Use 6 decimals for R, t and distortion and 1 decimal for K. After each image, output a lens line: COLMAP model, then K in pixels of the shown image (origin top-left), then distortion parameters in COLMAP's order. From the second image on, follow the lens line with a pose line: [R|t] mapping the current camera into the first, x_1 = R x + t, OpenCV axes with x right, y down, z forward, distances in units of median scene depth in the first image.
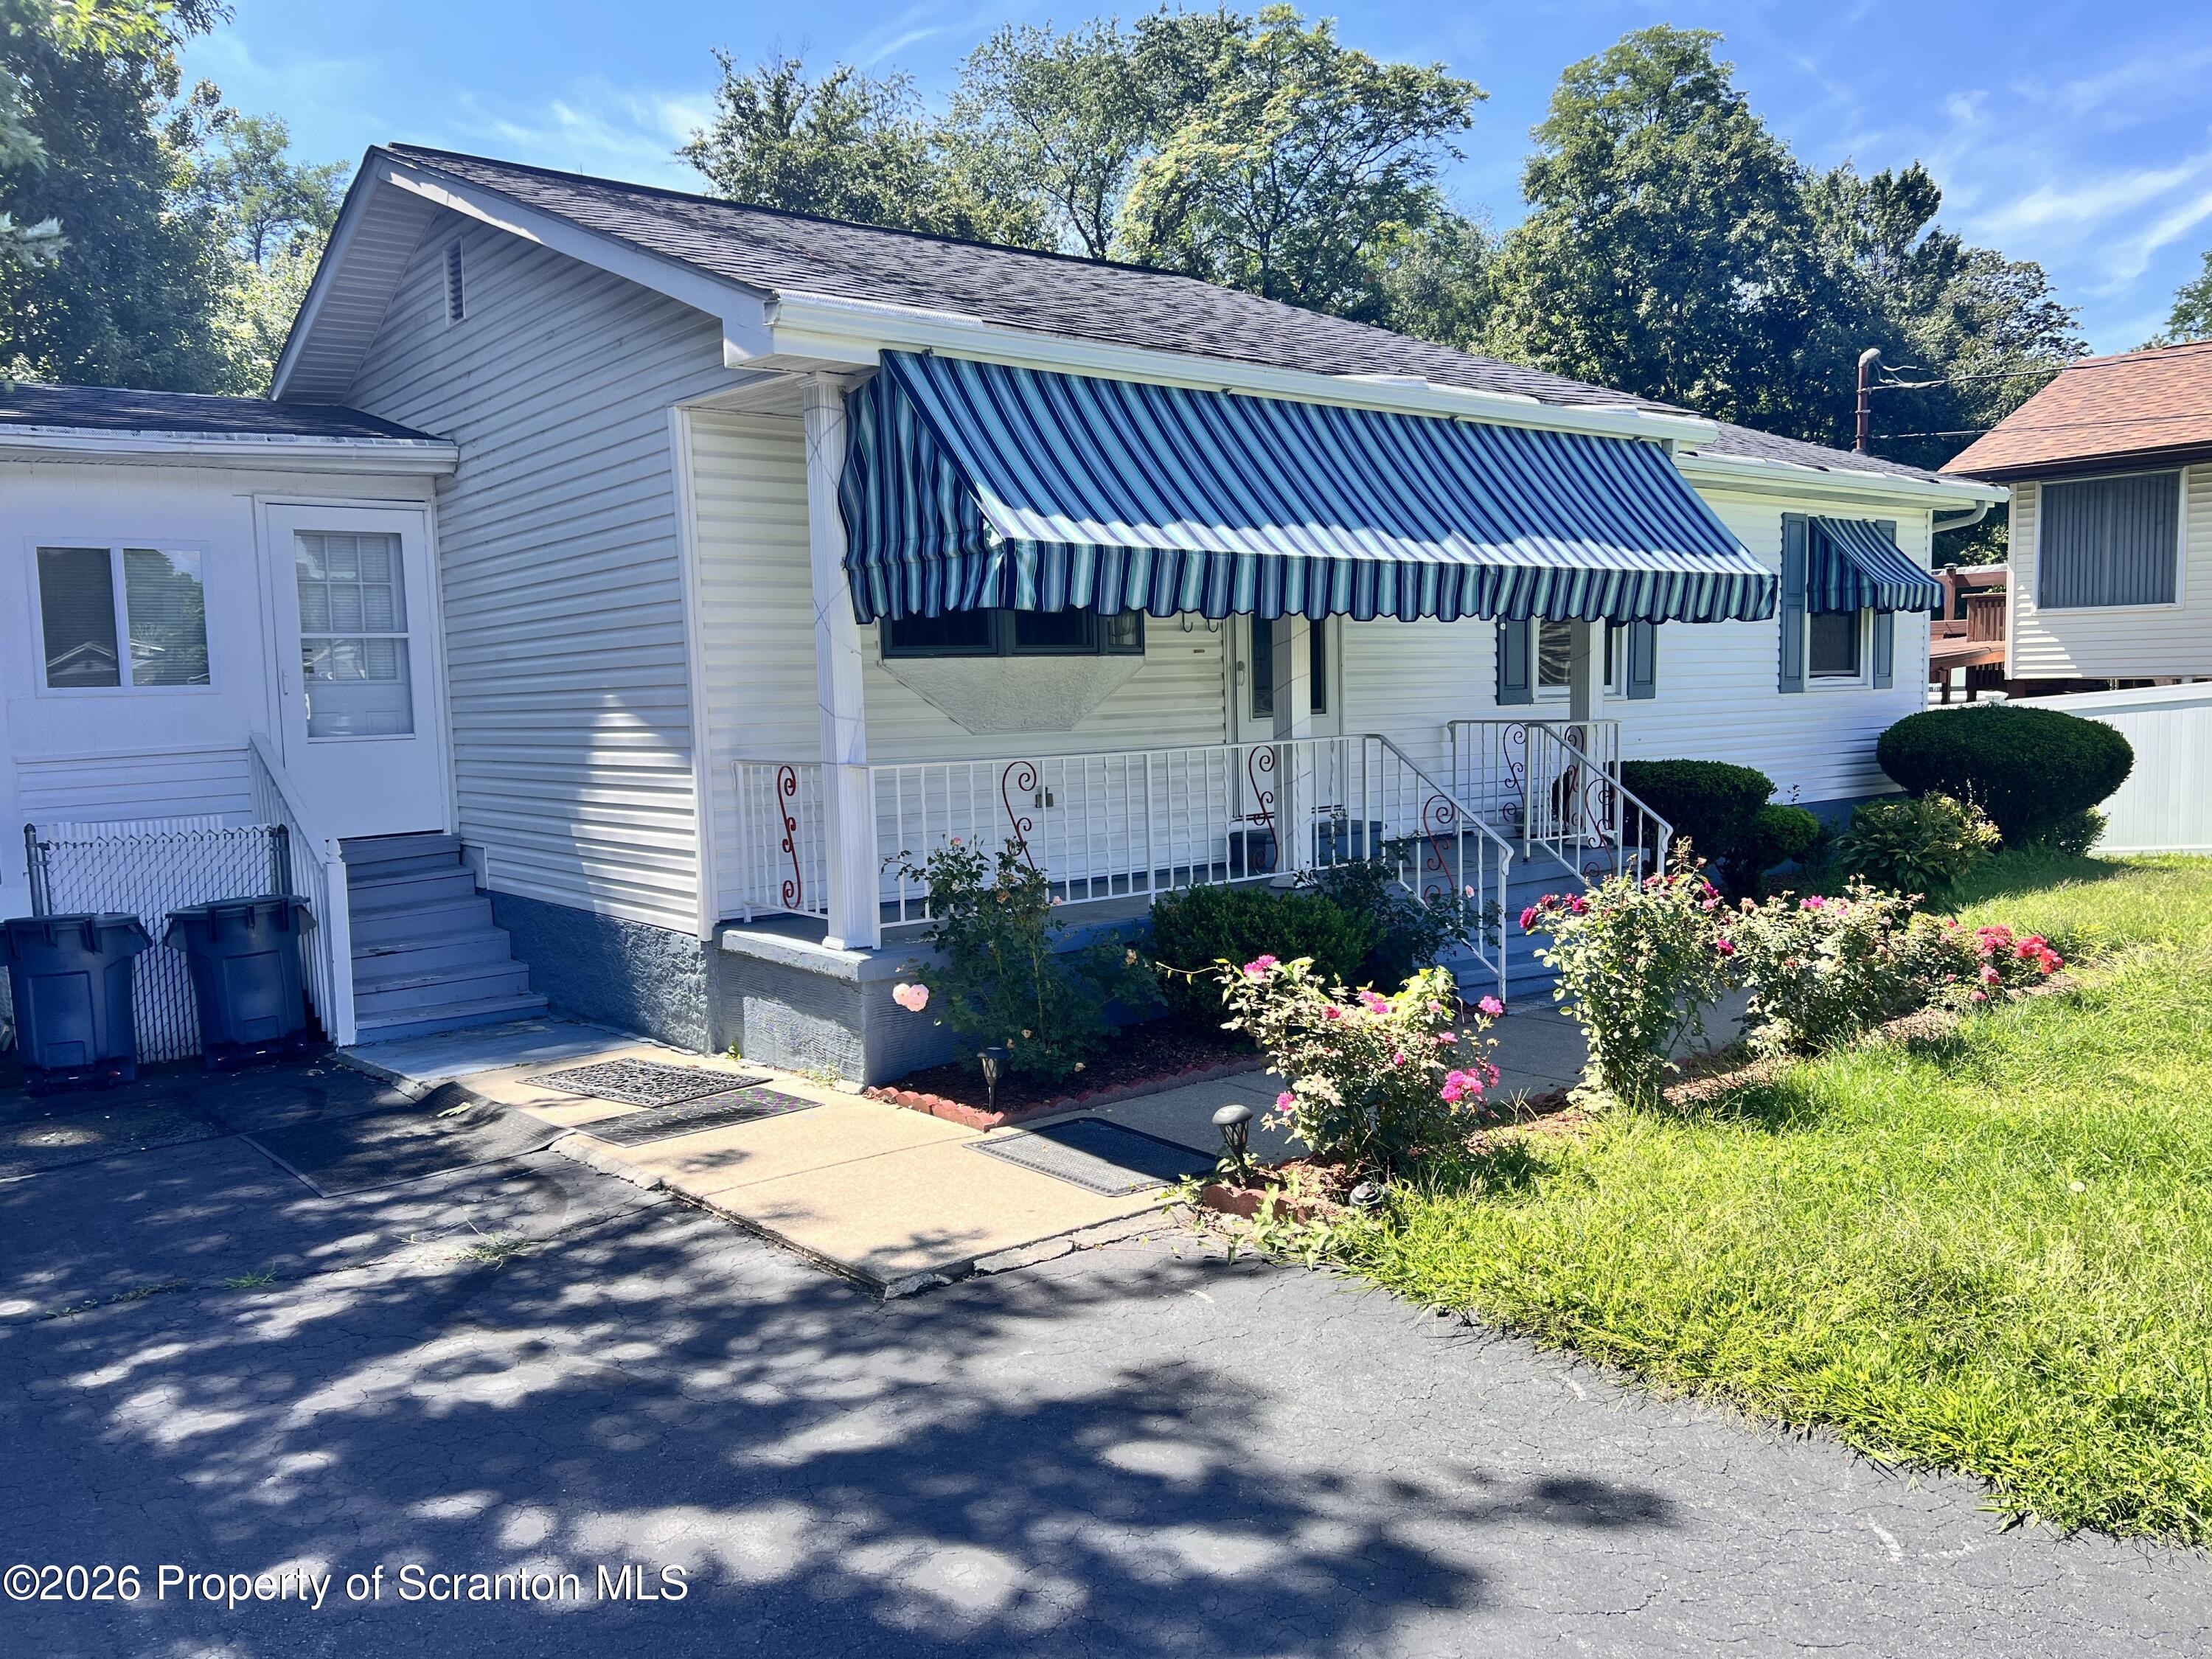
lens RADIAL K [[1673.3, 0, 1115.4], [0, 1673.3, 828.8], [0, 0, 1]] dist [0.059294, -0.053403]
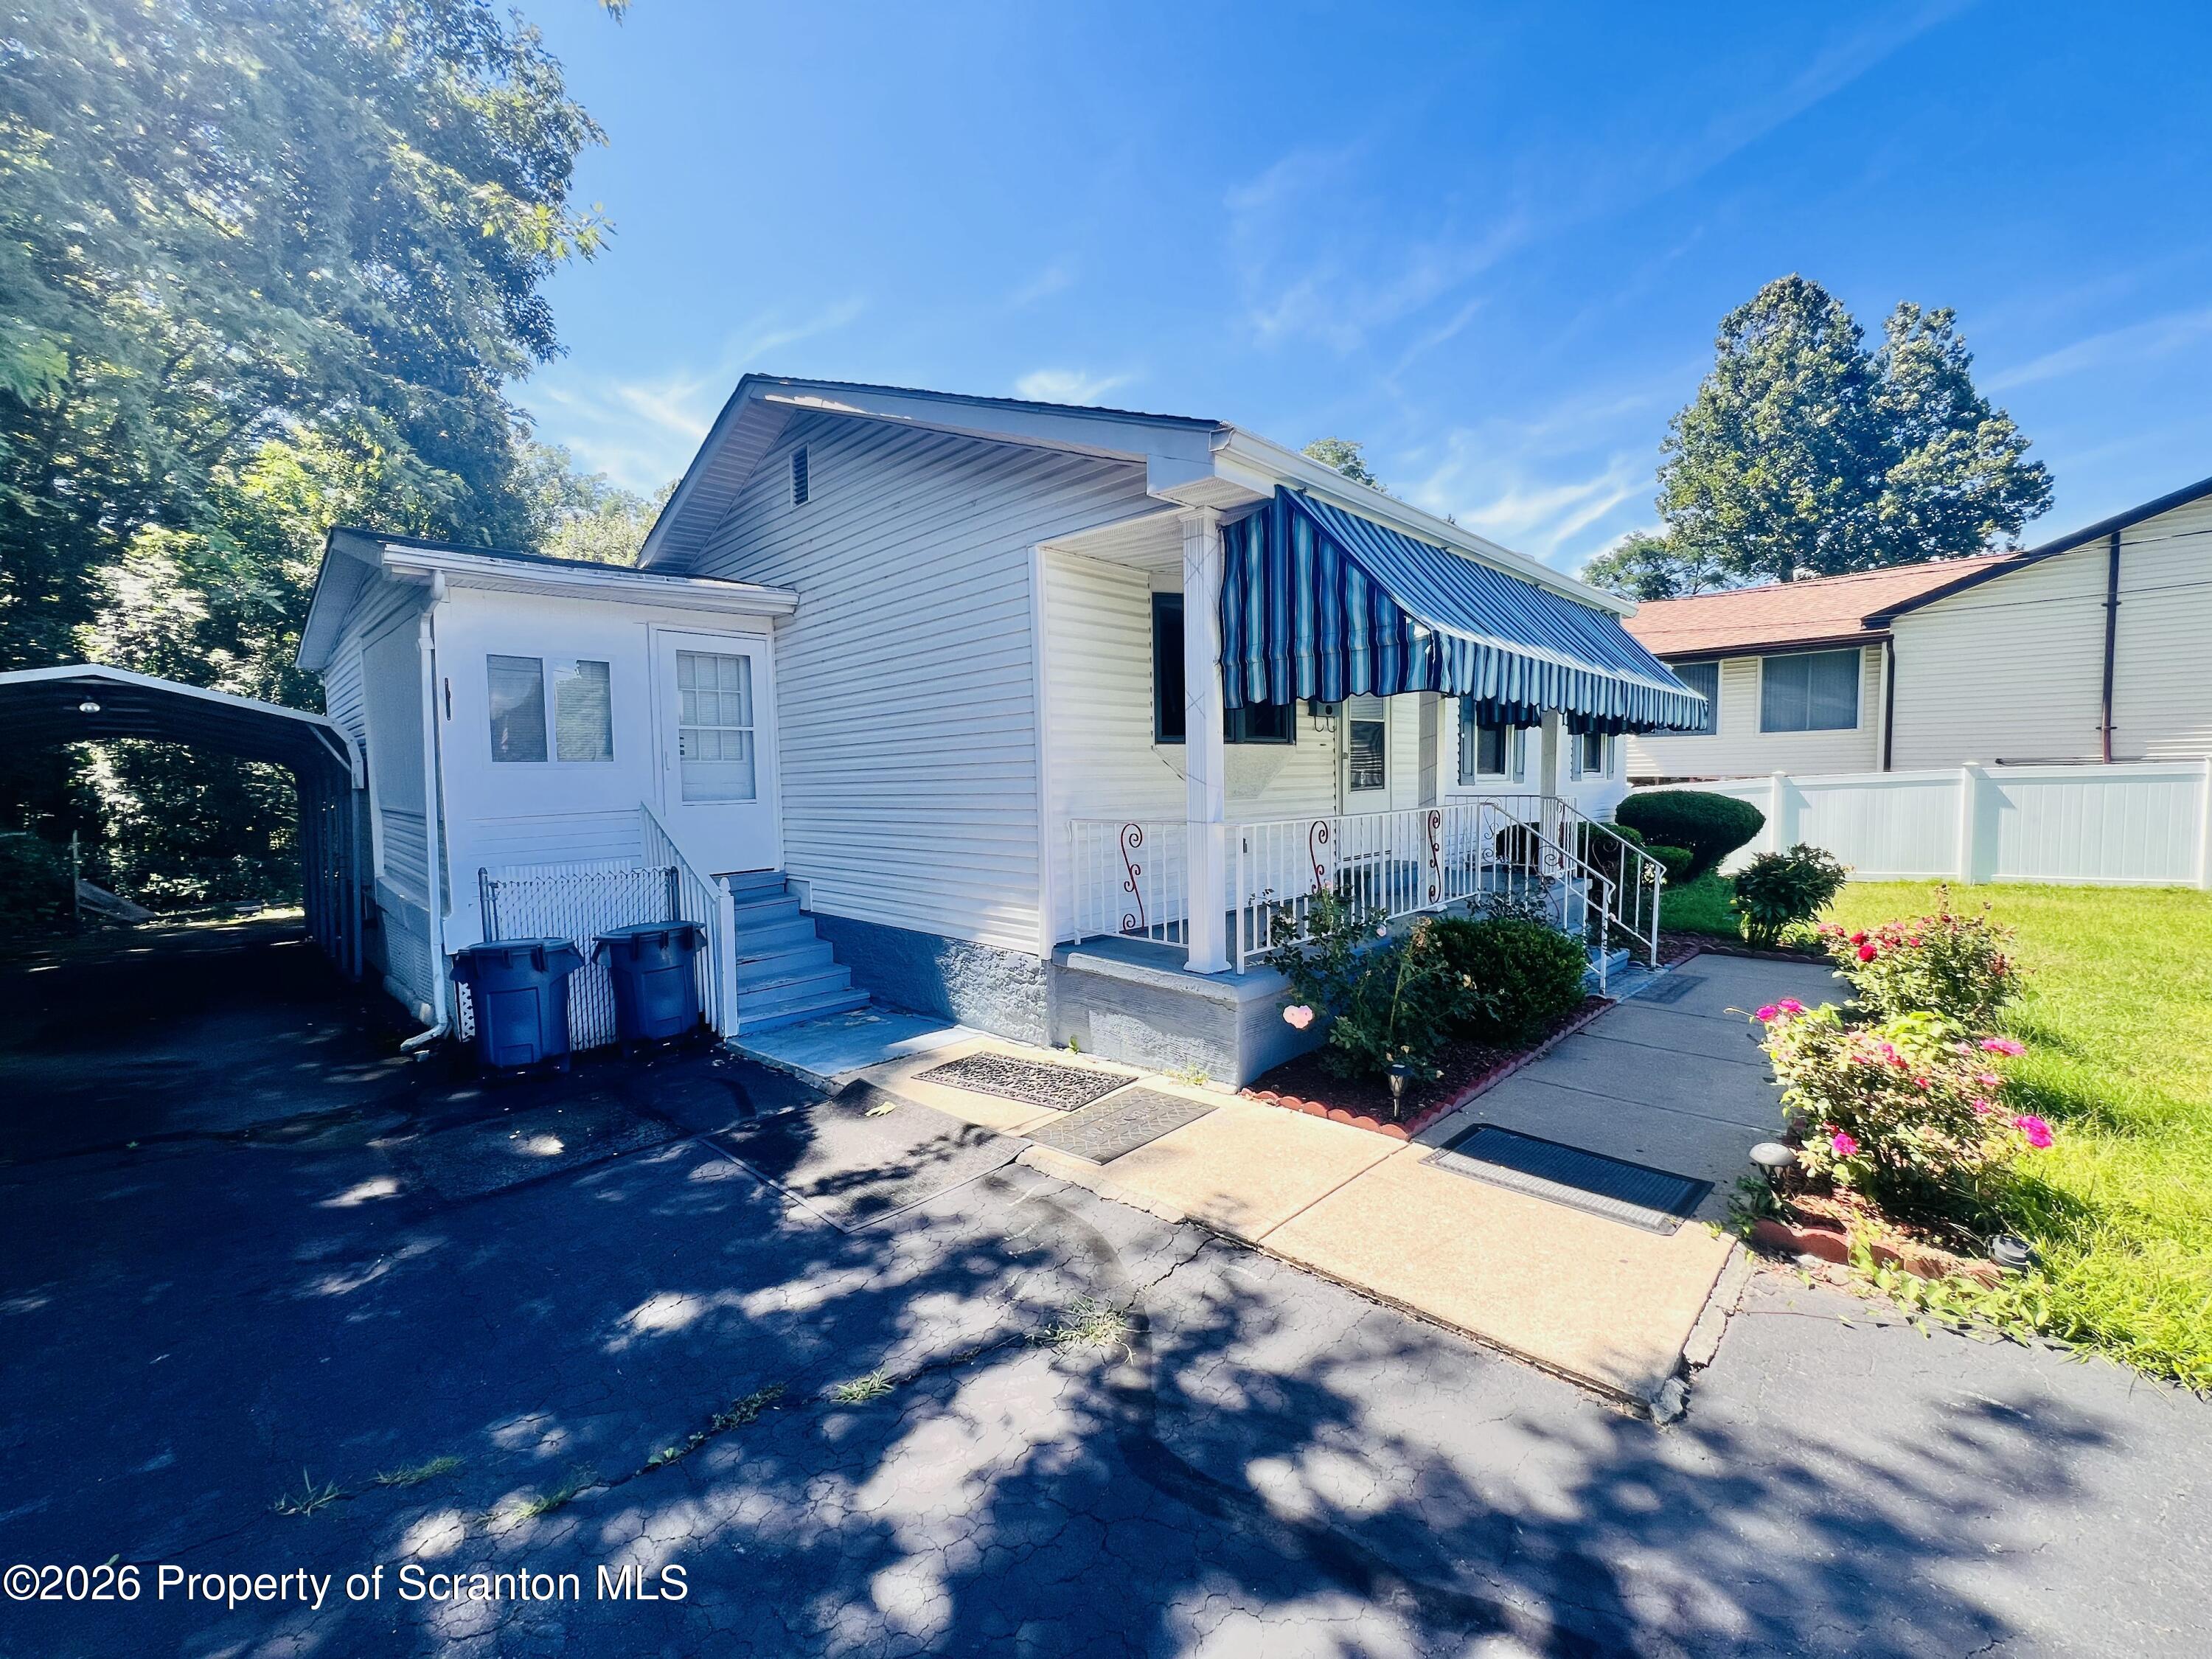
lens RADIAL K [[892.6, 0, 1114.2], [0, 892.6, 827.0], [0, 0, 1]] dist [0.001460, -0.000242]
pose [[0.993622, 0.003027, 0.112723, -0.213595], [0.000524, 0.999505, -0.031456, -0.010544], [-0.112762, 0.031314, 0.993128, 0.246692]]
